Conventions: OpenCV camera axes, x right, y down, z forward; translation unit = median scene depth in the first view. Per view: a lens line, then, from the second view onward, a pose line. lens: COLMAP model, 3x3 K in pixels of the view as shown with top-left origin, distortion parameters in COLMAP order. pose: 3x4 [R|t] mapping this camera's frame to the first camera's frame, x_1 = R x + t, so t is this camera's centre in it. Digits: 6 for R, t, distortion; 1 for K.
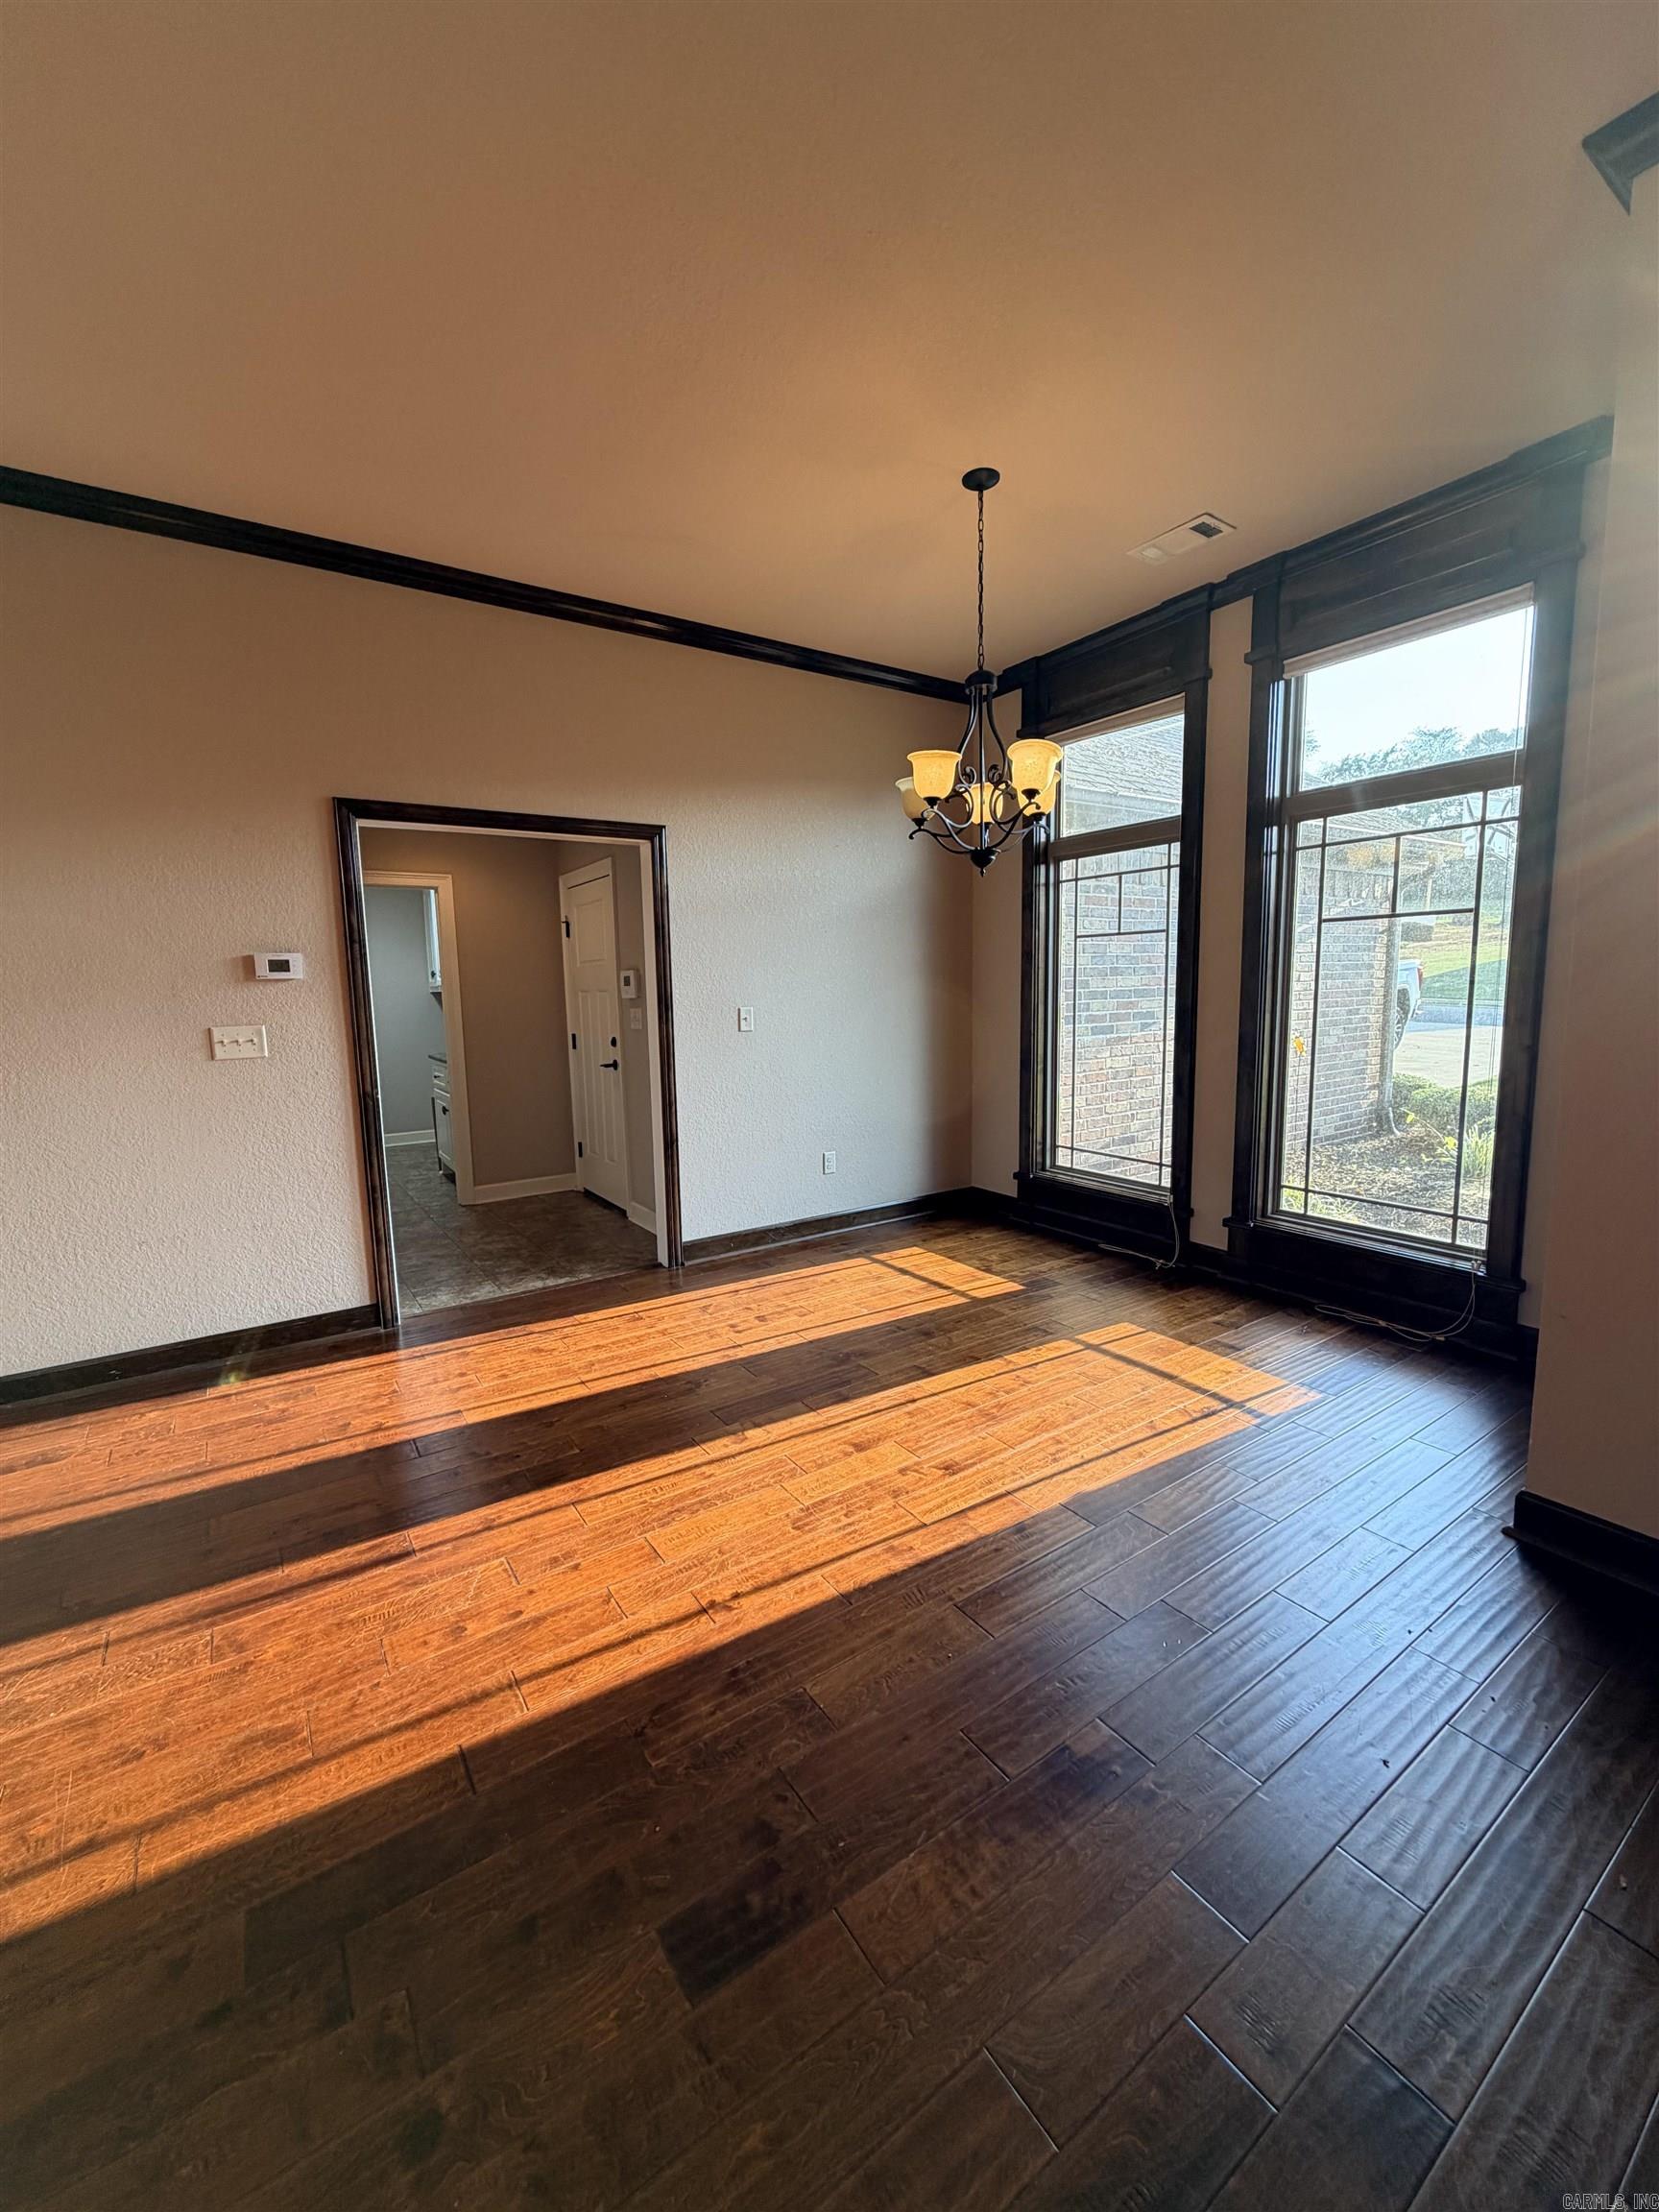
lens RADIAL K [[890.1, 0, 824.8], [0, 890.1, 1096.2], [0, 0, 1]] dist [-0.000578, 0.000526]
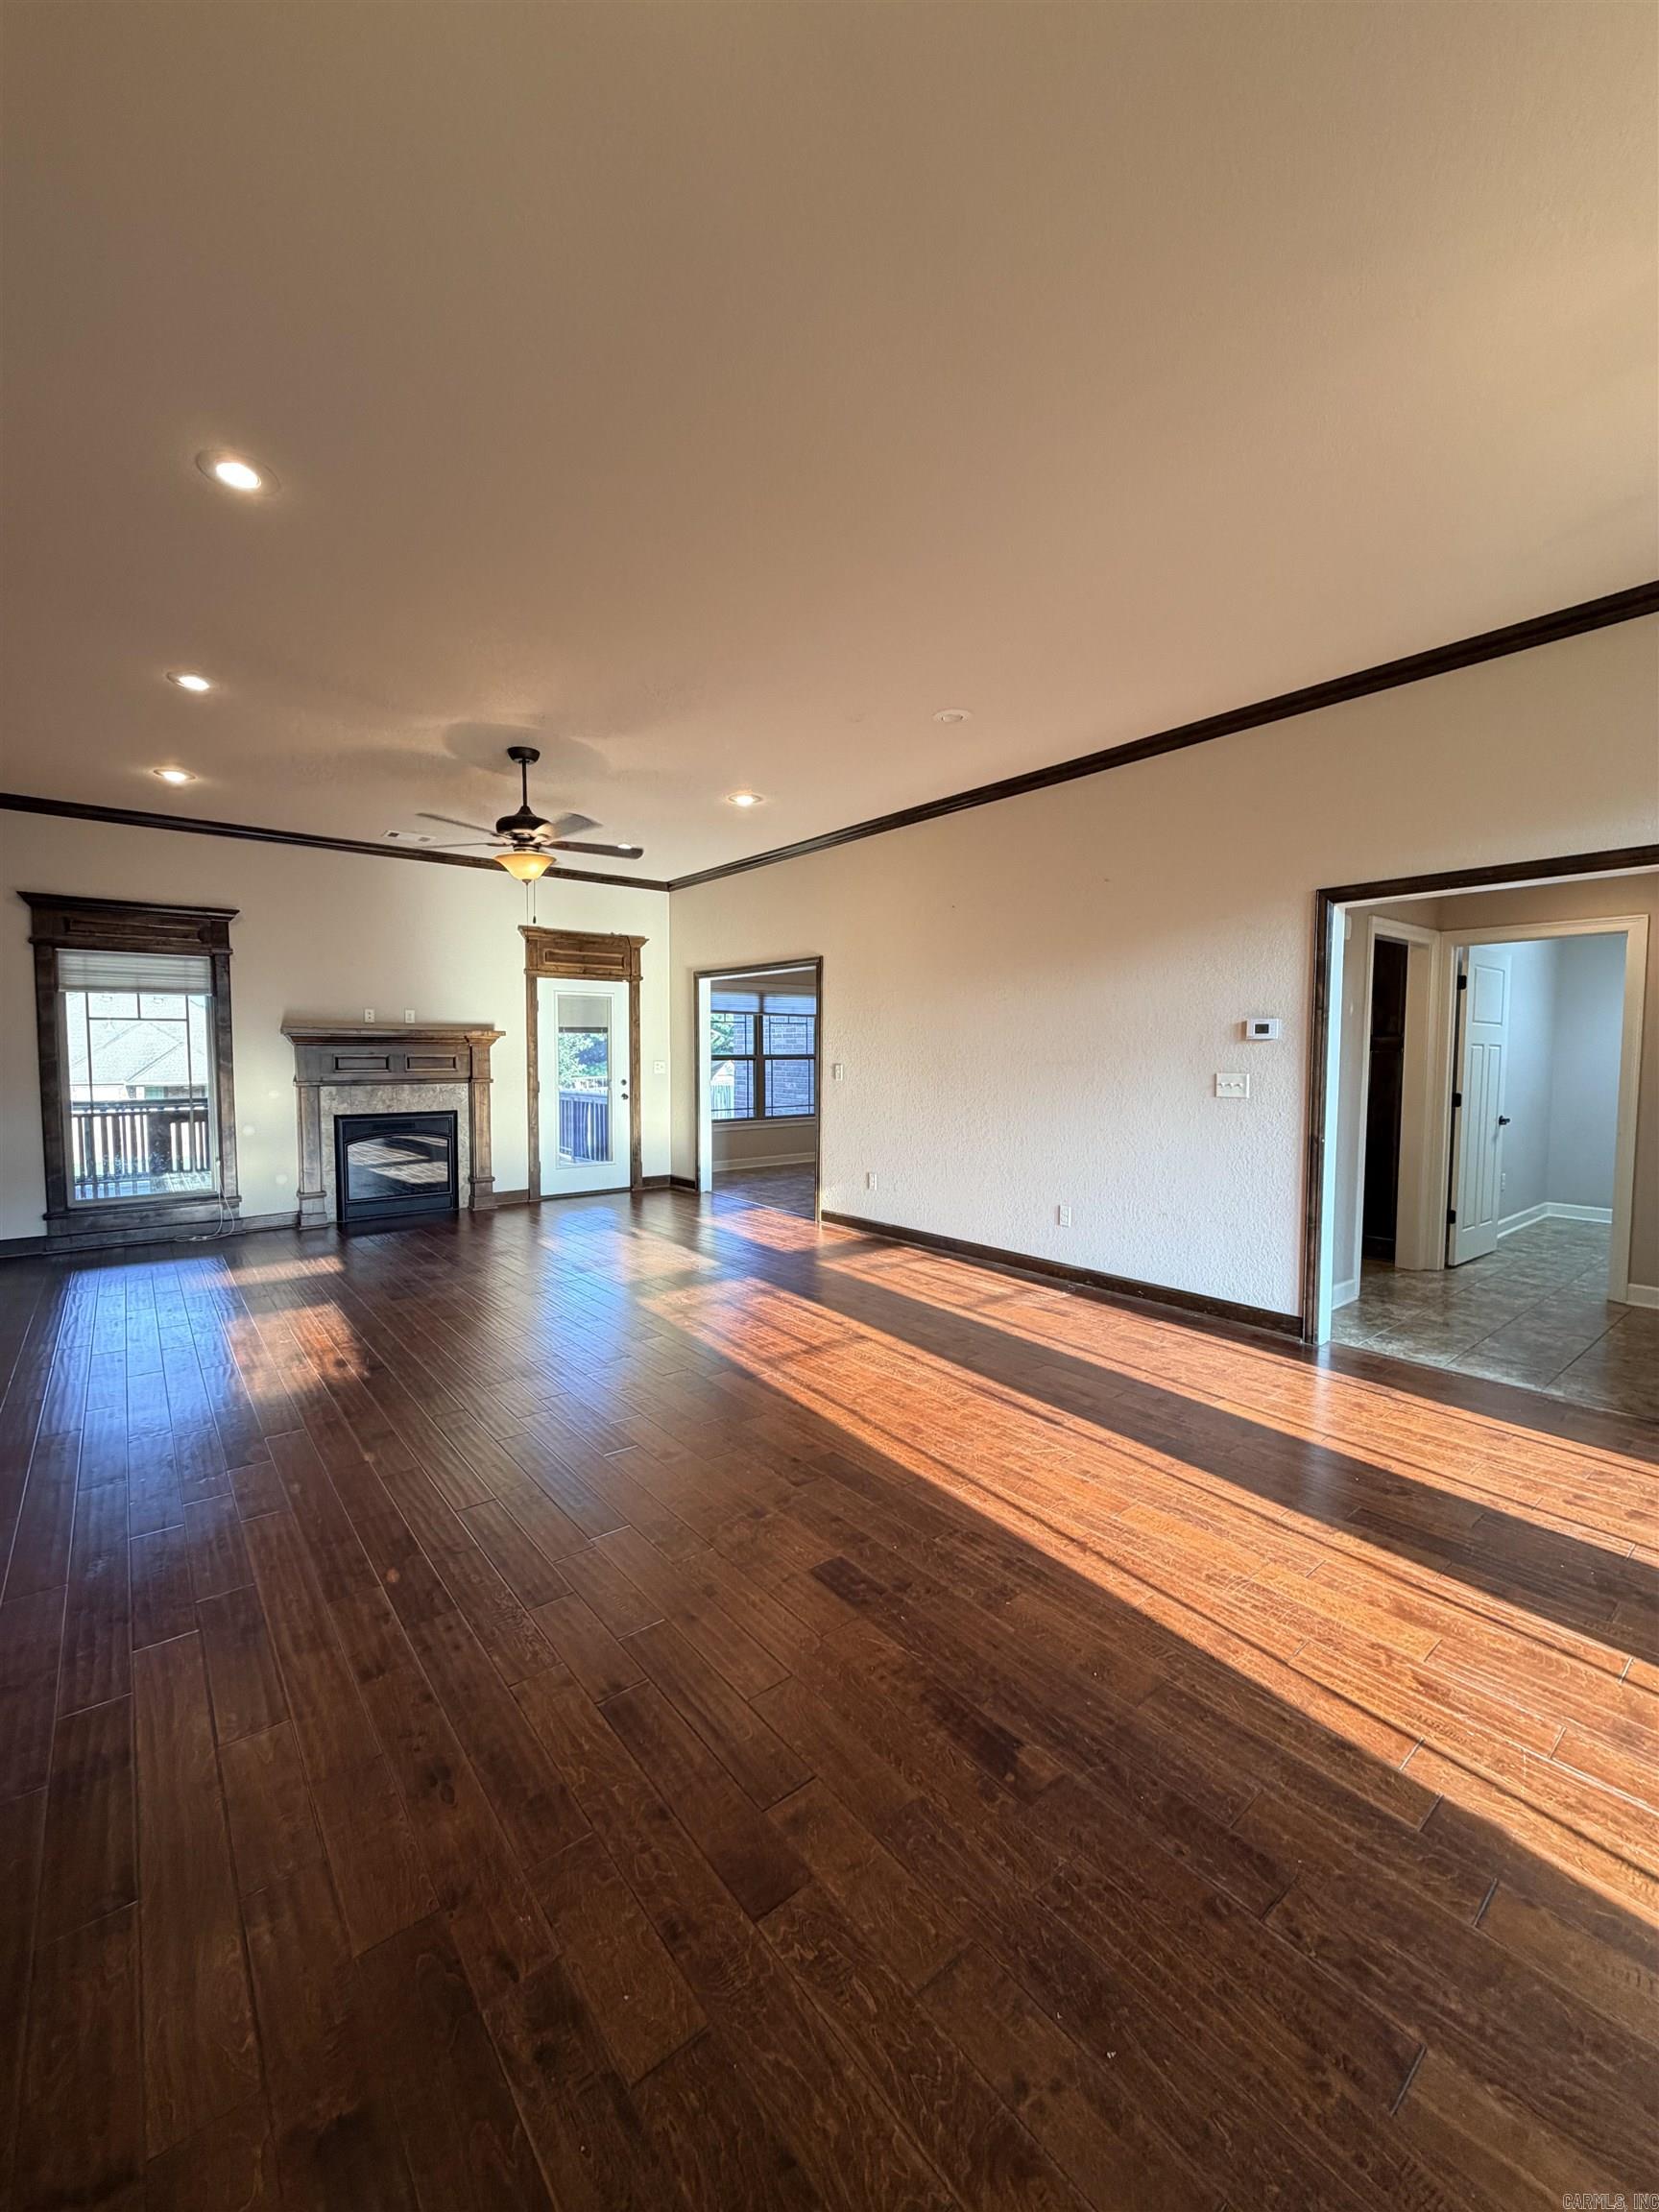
lens RADIAL K [[890.1, 0, 821.7], [0, 890.1, 1107.7], [0, 0, 1]] dist [-0.000578, 0.000526]
pose [[0.074712, 0.090569, -0.993084, 0.764915], [-0.125463, 0.988807, 0.080740, -0.070171], [0.989281, 0.118563, 0.085239, 0.331960]]
